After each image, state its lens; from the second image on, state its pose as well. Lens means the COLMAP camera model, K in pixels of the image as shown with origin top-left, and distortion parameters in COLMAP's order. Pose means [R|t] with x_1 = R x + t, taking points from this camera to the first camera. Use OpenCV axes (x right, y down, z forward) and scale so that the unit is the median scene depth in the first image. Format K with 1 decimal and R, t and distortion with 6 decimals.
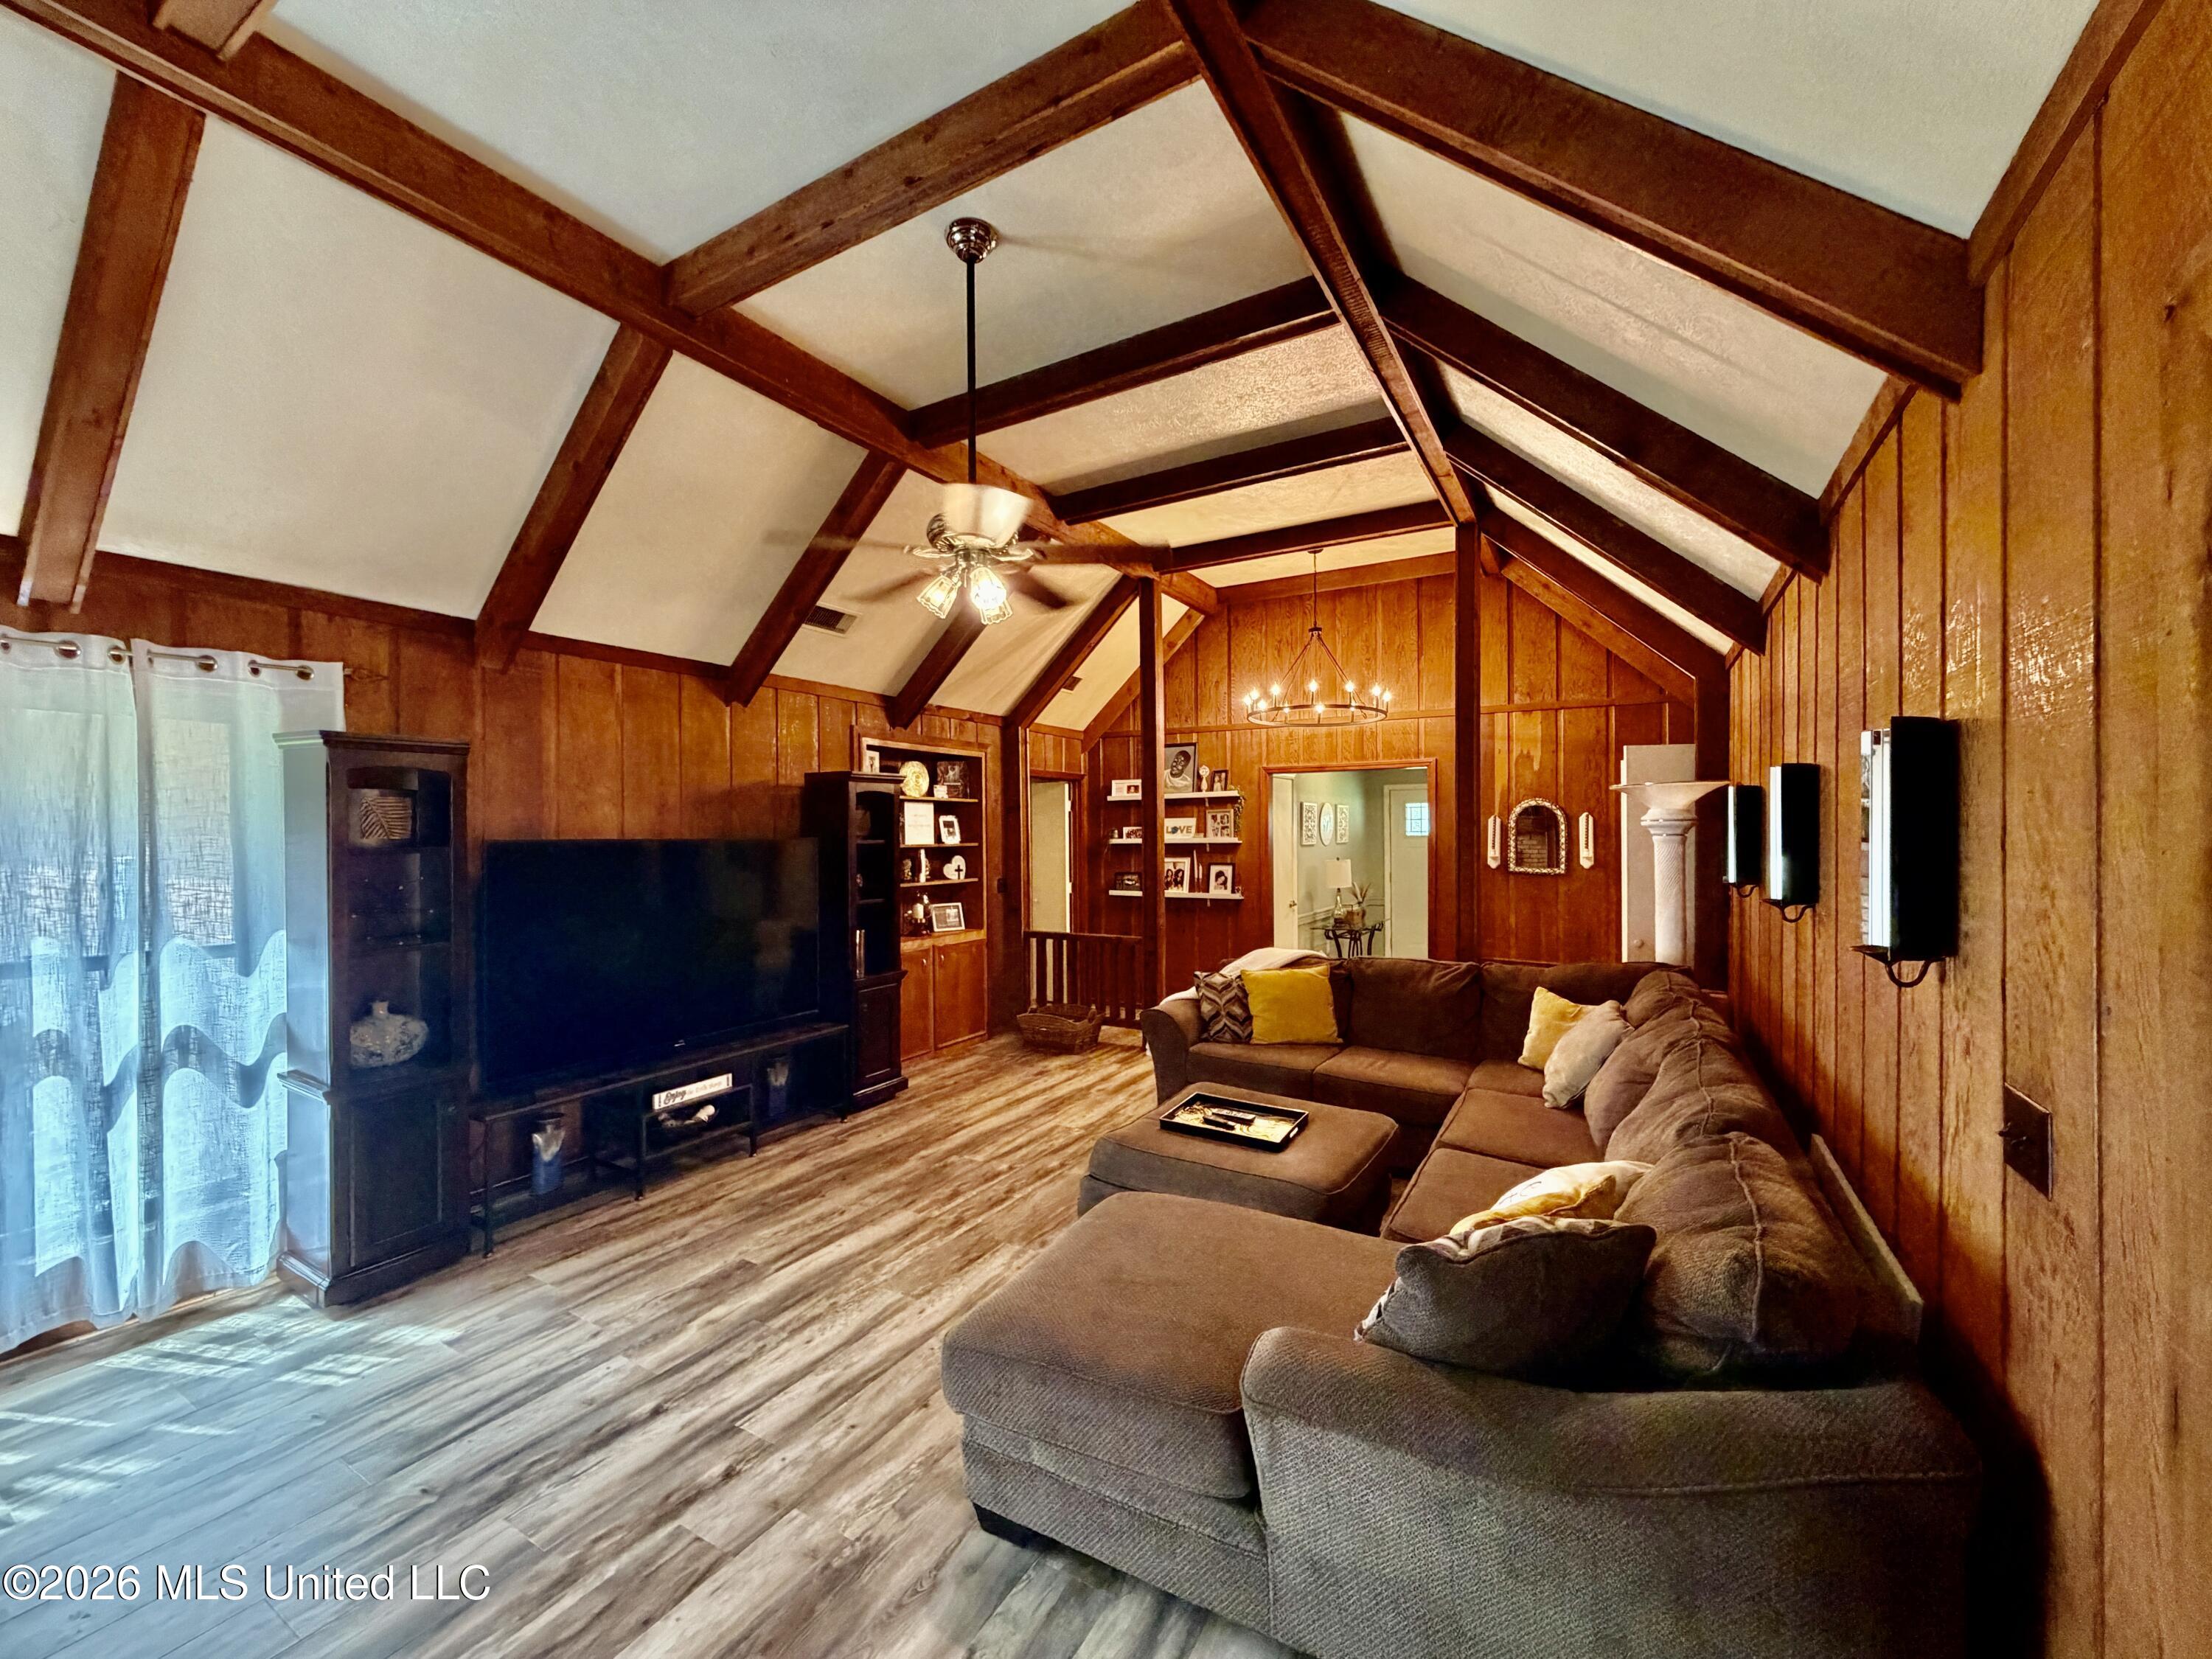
lens RADIAL K [[895.9, 0, 1099.6], [0, 895.9, 827.8], [0, 0, 1]] dist [-0.000659, -0.000150]
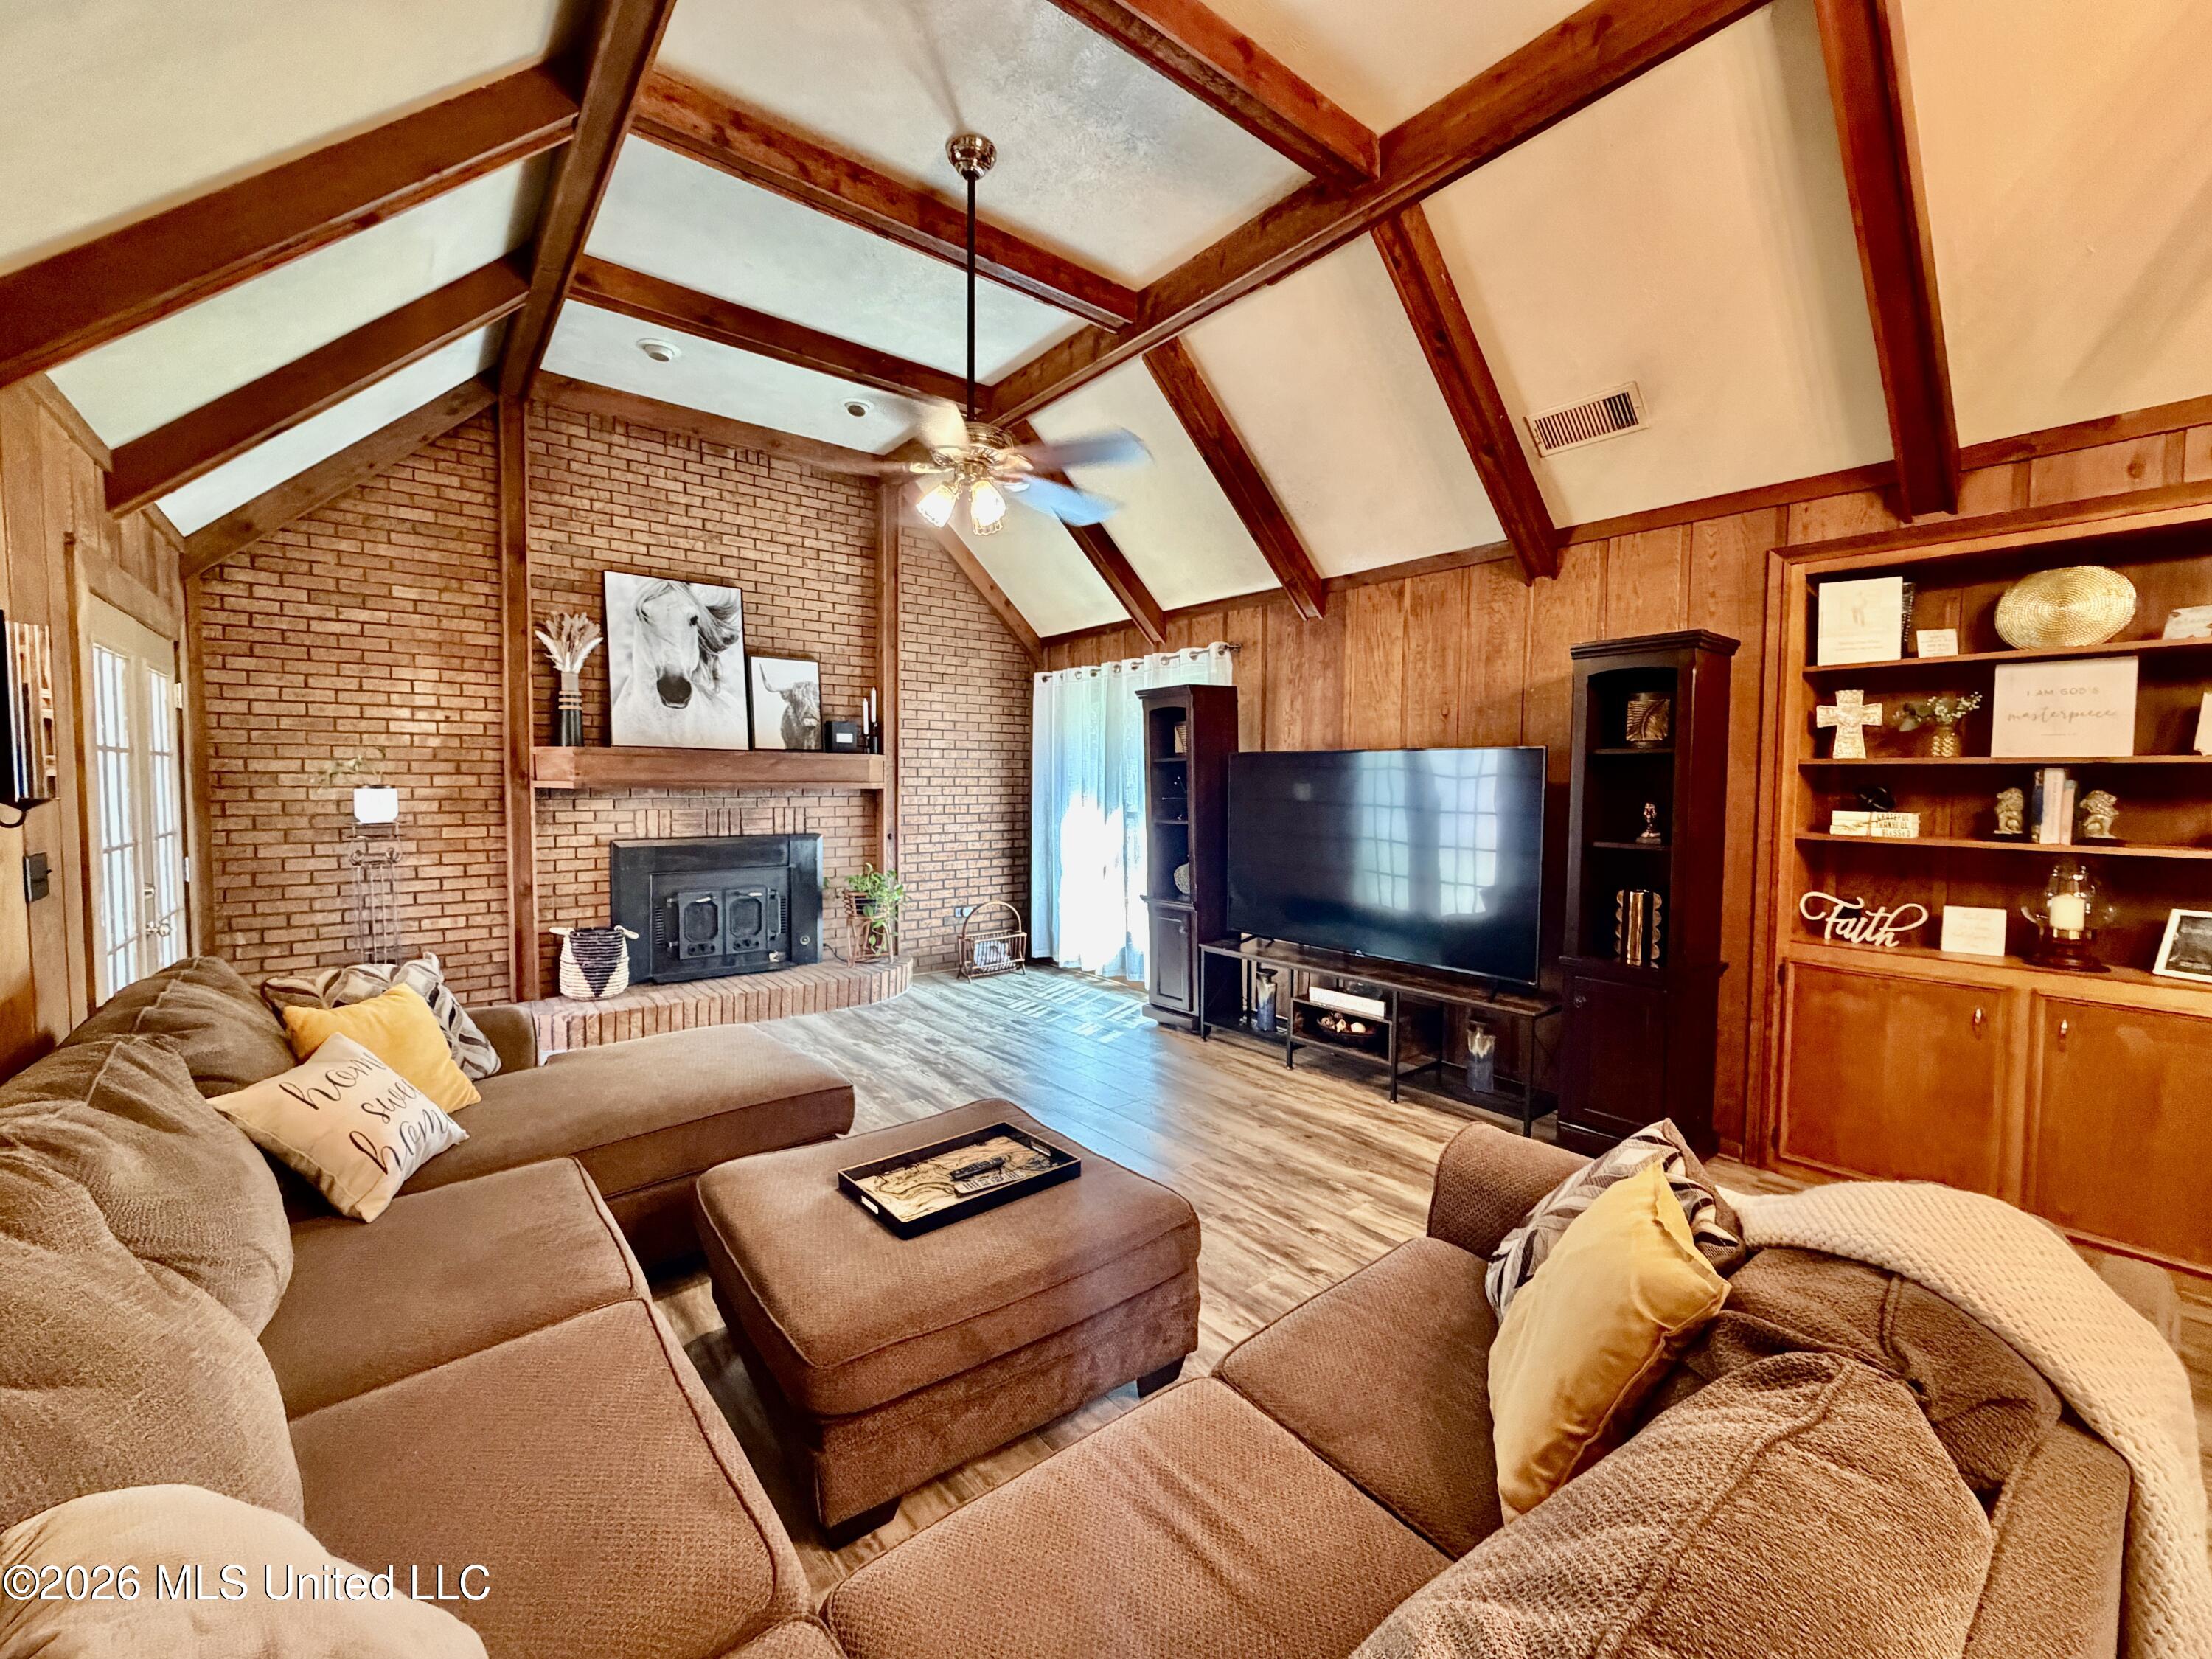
lens RADIAL K [[895.9, 0, 1099.6], [0, 895.9, 827.8], [0, 0, 1]] dist [-0.000659, -0.000150]
pose [[-0.364576, 0.048808, -0.929894, 0.611783], [-0.002508, 0.998570, 0.053396, 0.049664], [0.931170, 0.021800, -0.363932, 1.180335]]
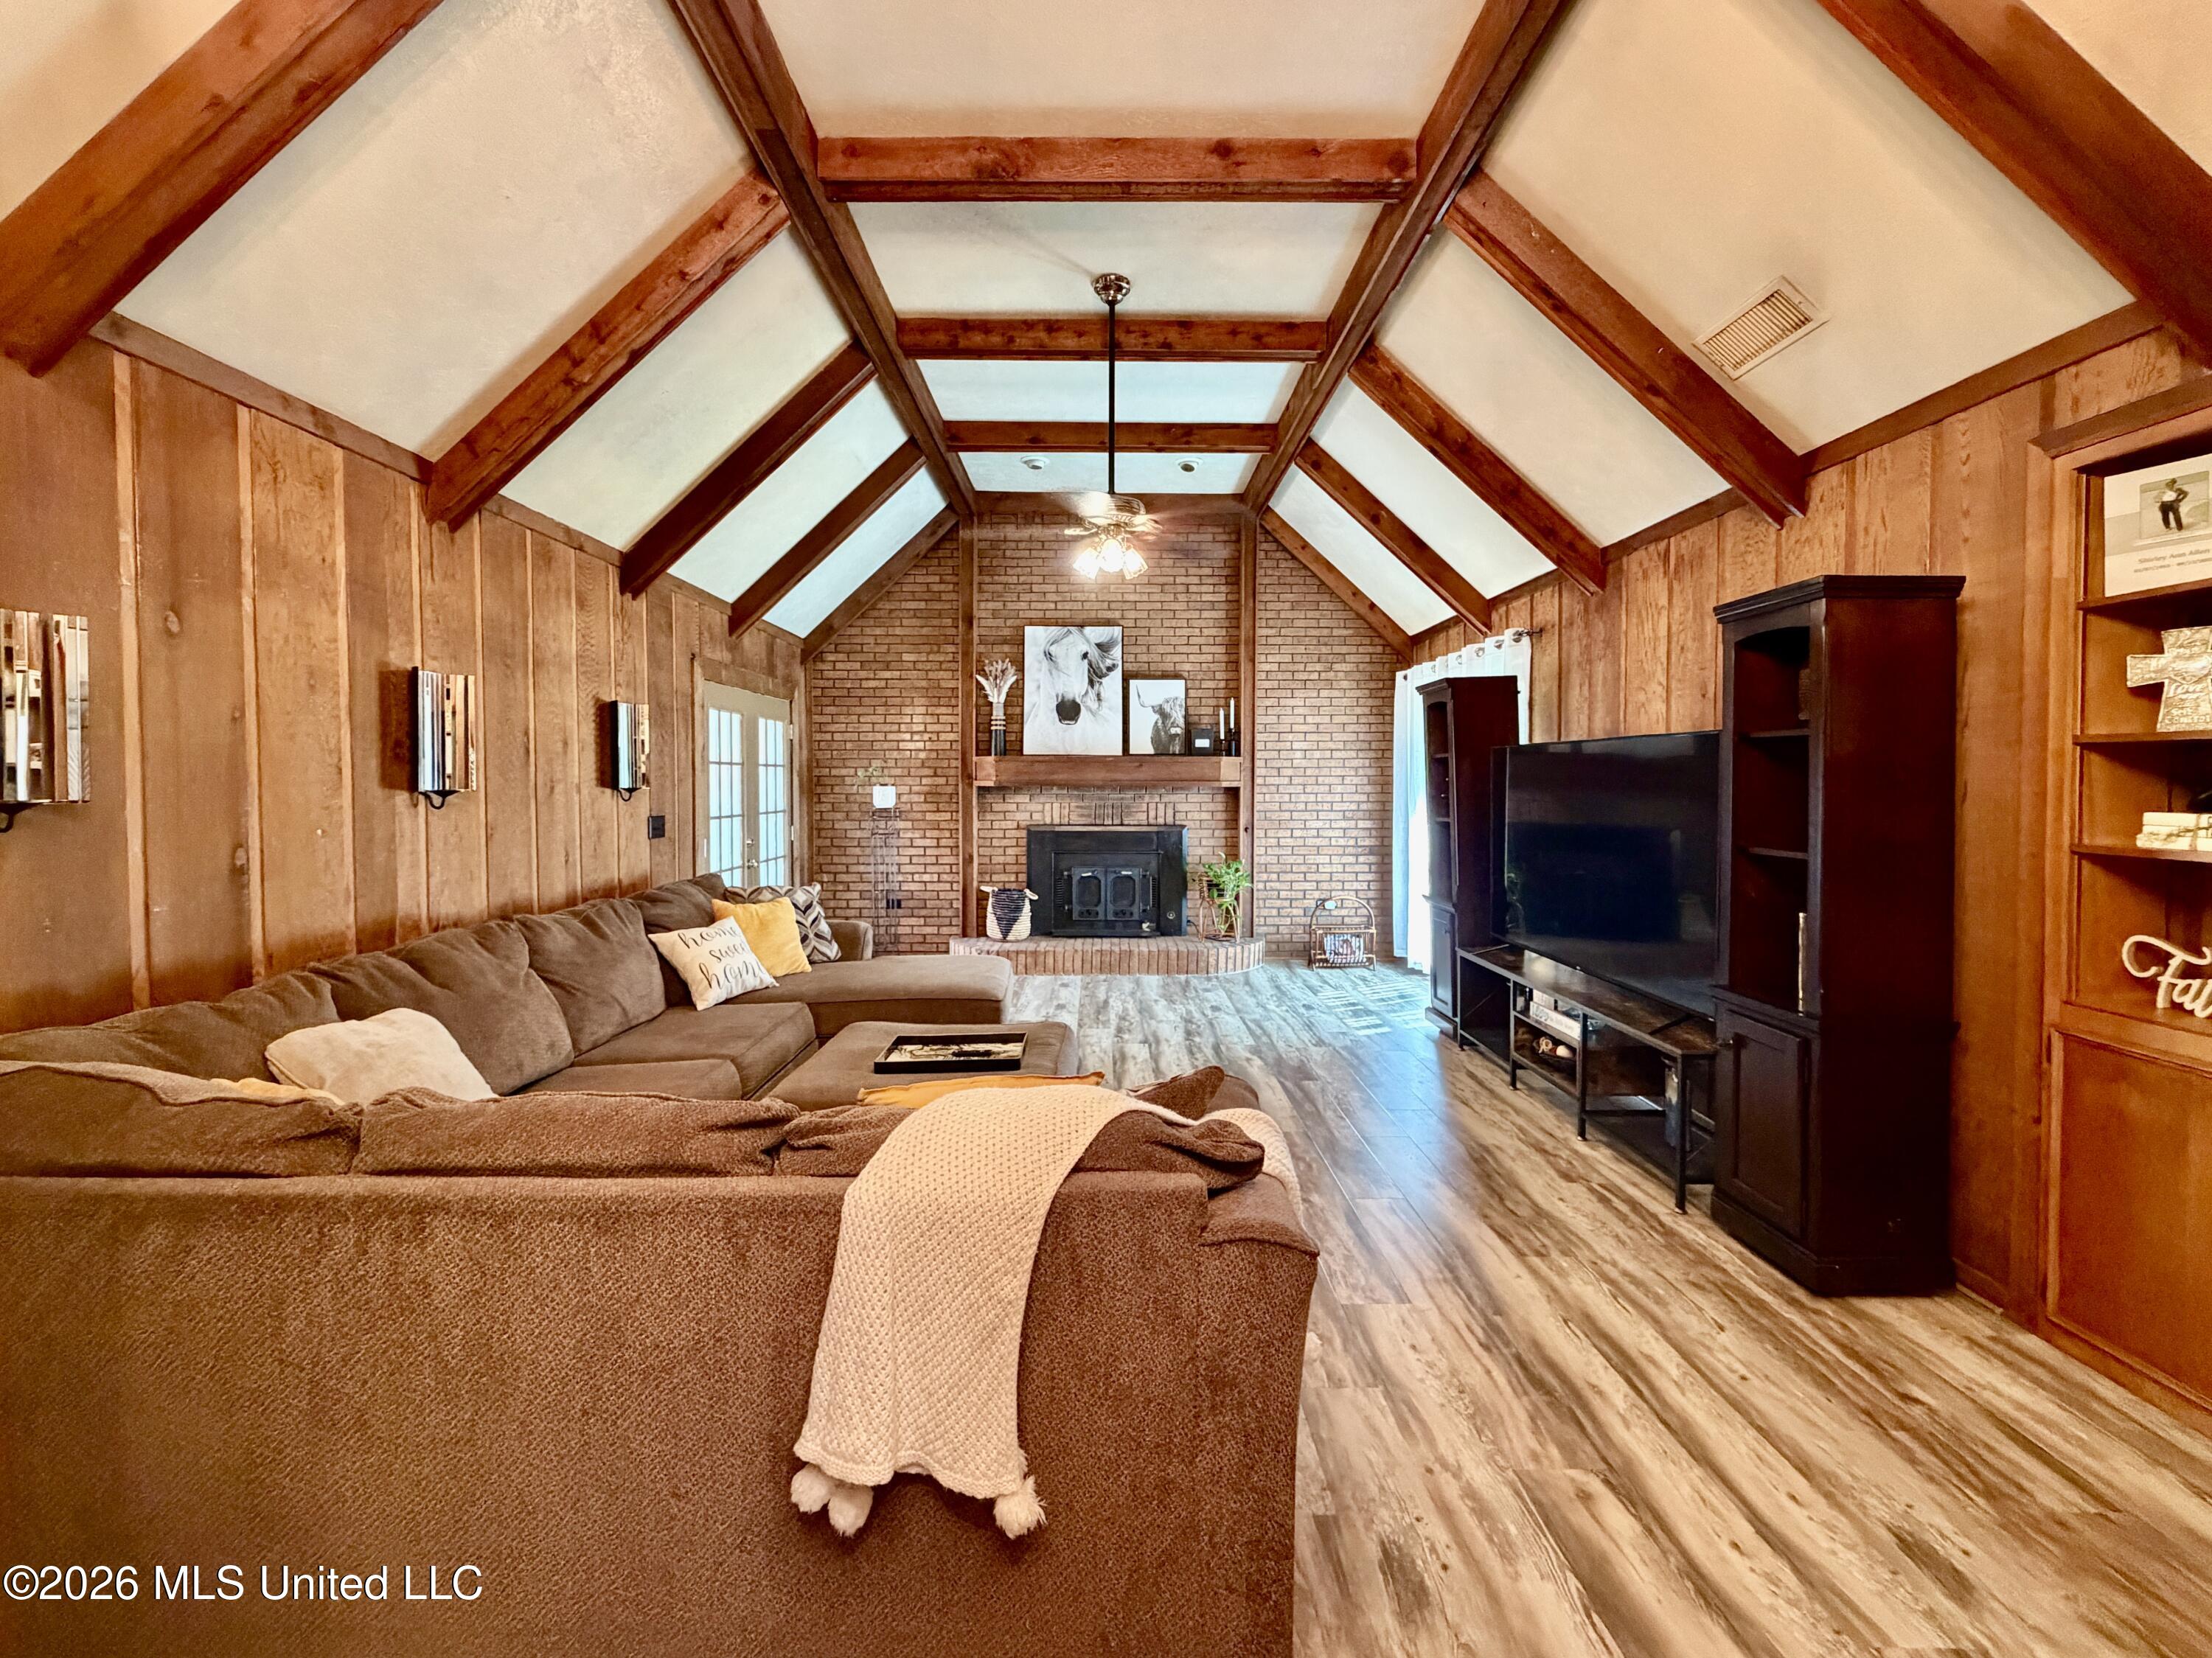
lens RADIAL K [[905.7, 0, 1102.0], [0, 905.7, 804.3], [0, 0, 1]] dist [-0.000446, -0.000306]
pose [[-0.860097, 0.014228, -0.509933, 0.428209], [0.002308, 0.999709, 0.024002, 0.057009], [0.510126, 0.019467, -0.859879, 1.652065]]
